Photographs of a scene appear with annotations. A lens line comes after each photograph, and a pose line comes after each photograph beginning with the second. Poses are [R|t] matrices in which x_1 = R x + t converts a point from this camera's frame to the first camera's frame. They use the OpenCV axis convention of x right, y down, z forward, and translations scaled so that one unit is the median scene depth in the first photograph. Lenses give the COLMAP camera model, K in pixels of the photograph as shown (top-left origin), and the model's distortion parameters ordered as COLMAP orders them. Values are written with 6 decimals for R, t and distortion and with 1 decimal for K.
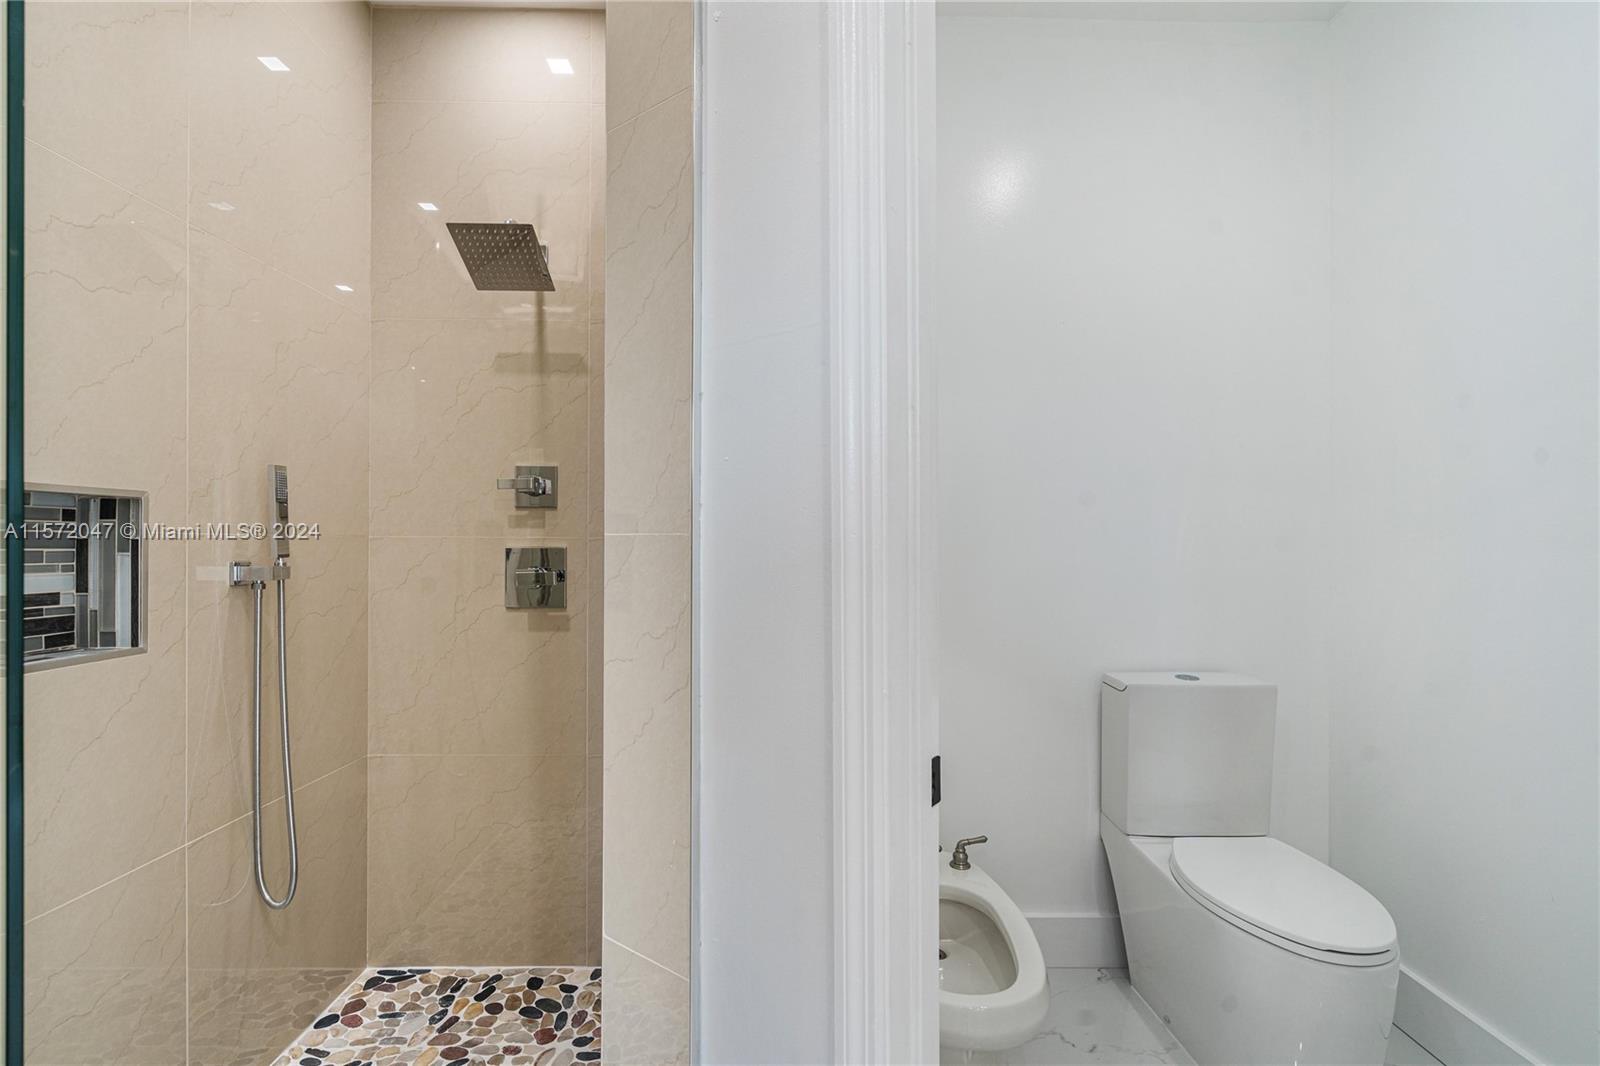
lens RADIAL K [[722.3, 0, 808.8], [0, 722.3, 538.9], [0, 0, 1]] dist [-0.001517, -0.000166]
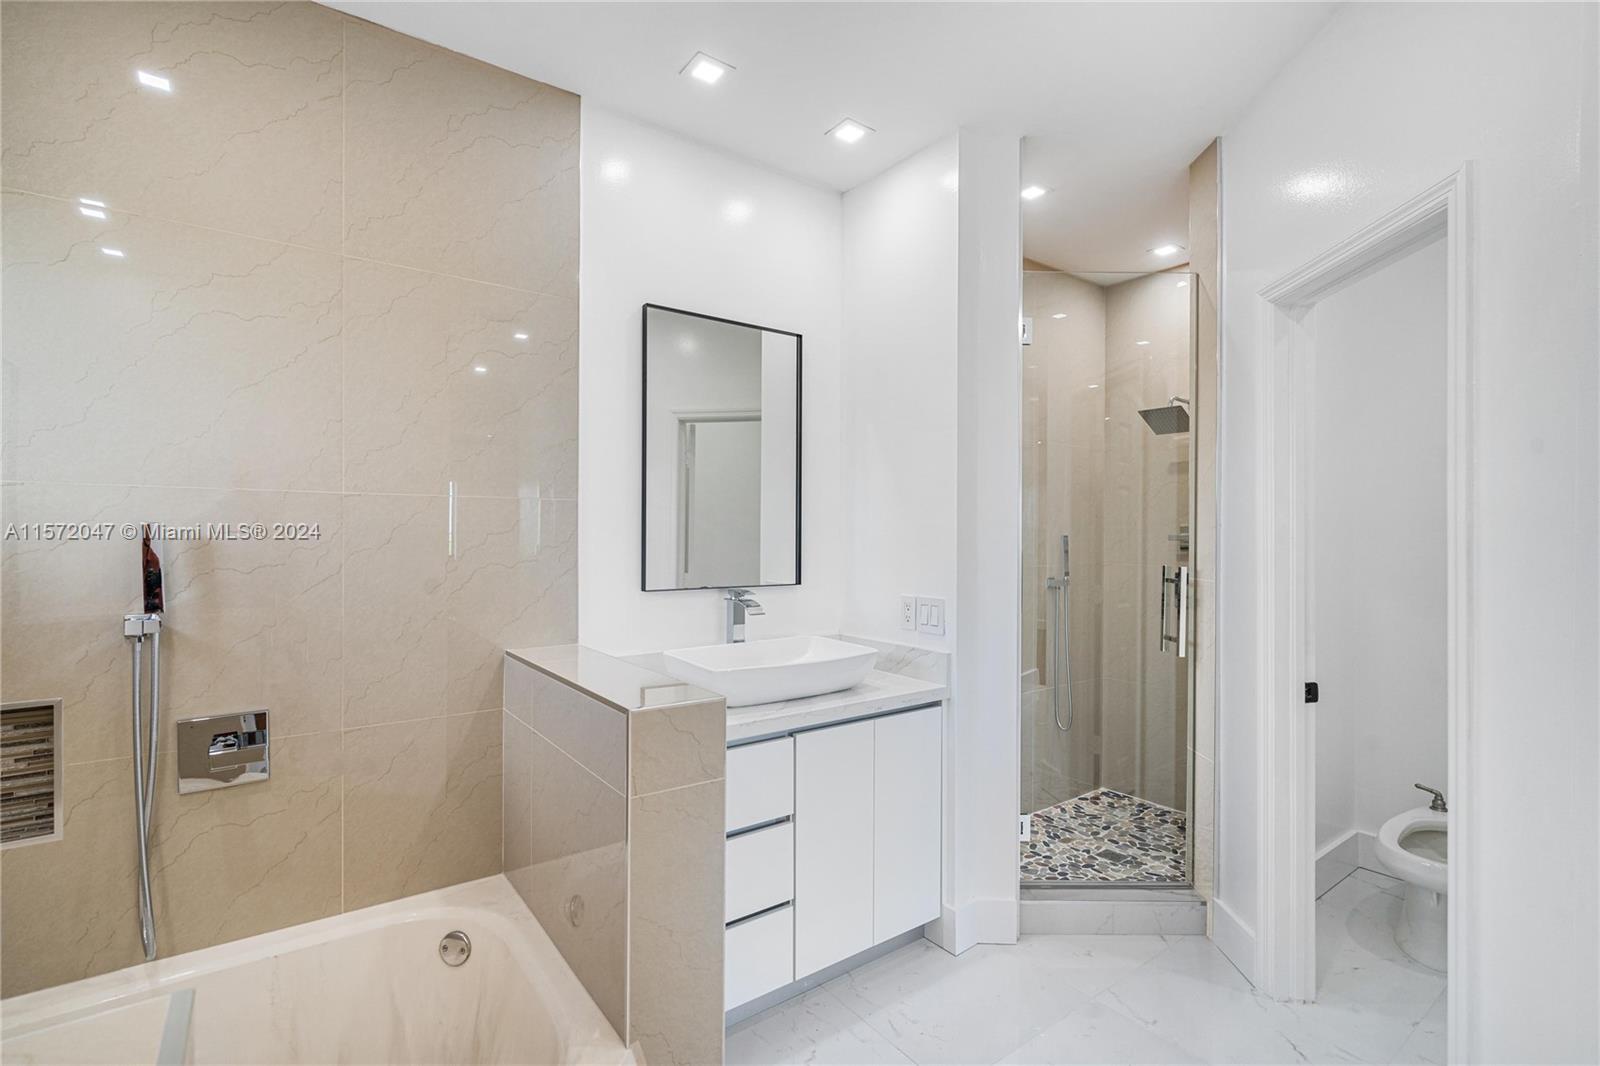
lens RADIAL K [[719.4, 0, 795.4], [0, 719.4, 534.8], [0, 0, 1]] dist [0.000244, 0.000086]
pose [[0.563606, 0.003785, -0.826035, 0.568104], [0.000899, 0.999986, 0.005195, -0.099402], [0.826043, -0.003670, 0.563594, -0.842509]]
